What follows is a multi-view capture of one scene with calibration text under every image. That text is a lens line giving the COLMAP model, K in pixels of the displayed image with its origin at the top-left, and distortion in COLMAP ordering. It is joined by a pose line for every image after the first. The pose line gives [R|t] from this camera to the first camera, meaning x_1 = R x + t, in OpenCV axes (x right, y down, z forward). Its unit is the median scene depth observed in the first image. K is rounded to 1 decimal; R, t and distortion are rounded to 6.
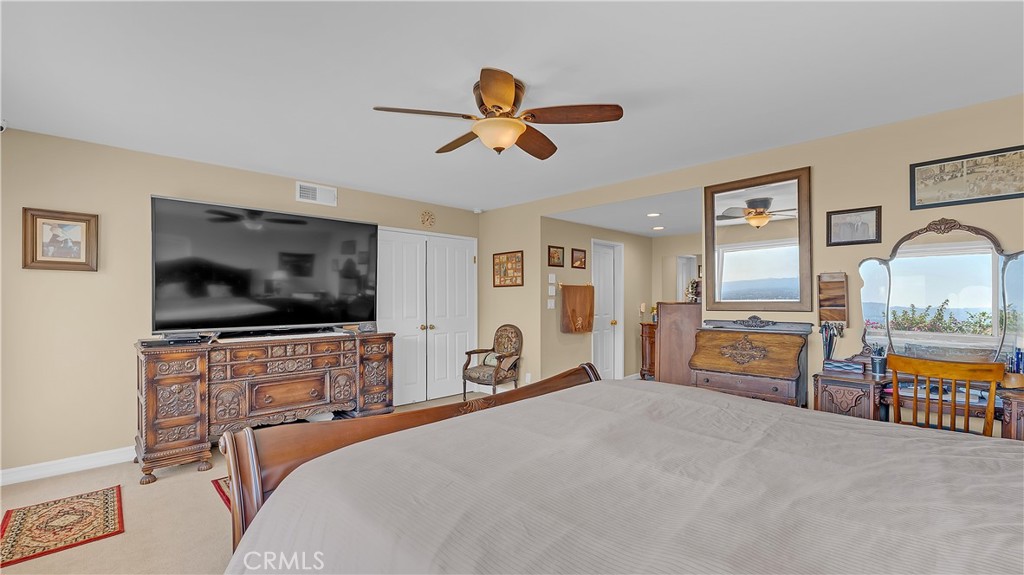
lens RADIAL K [[428.4, 0, 511.3], [0, 428.4, 275.2], [0, 0, 1]] dist [0.000428, -0.000162]
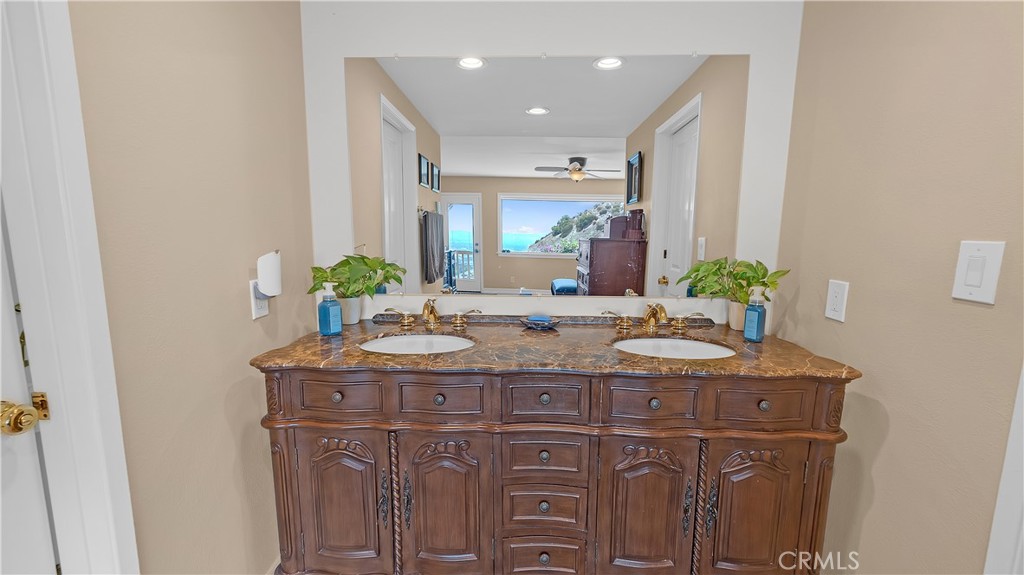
lens RADIAL K [[415.0, 0, 513.4], [0, 415.0, 292.3], [0, 0, 1]] dist [-0.001548, -0.000241]
pose [[0.709122, -0.089164, 0.699425, 0.305279], [-0.048574, 0.983437, 0.174618, 0.053049], [-0.703411, -0.157799, 0.693046, 0.952210]]
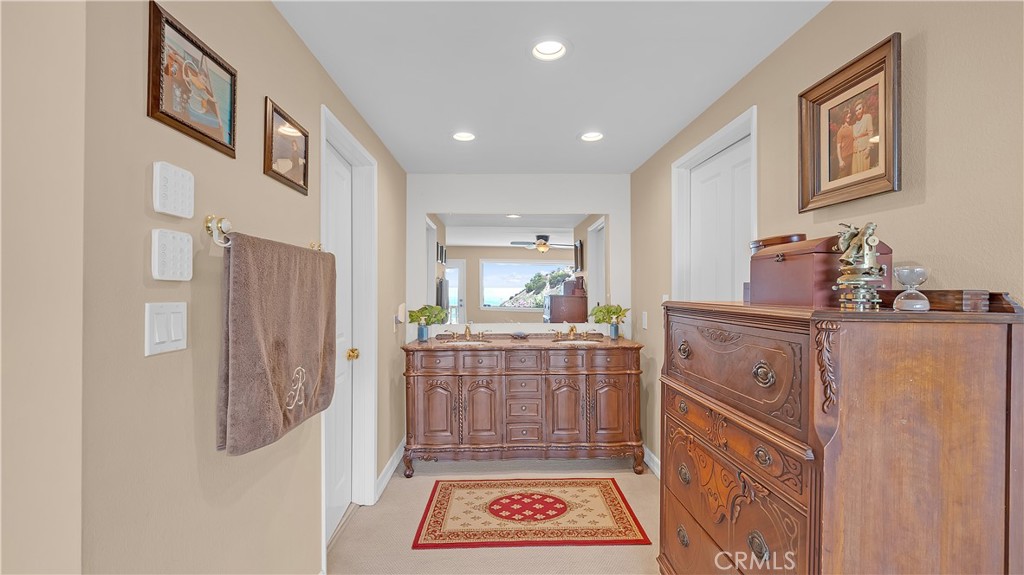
lens RADIAL K [[415.0, 0, 513.4], [0, 415.0, 292.3], [0, 0, 1]] dist [-0.001548, -0.000241]
pose [[0.663479, -0.000406, 0.748194, 0.056731], [-0.039506, 0.998586, 0.035575, 0.038867], [-0.747151, -0.053162, 0.662525, 0.743022]]
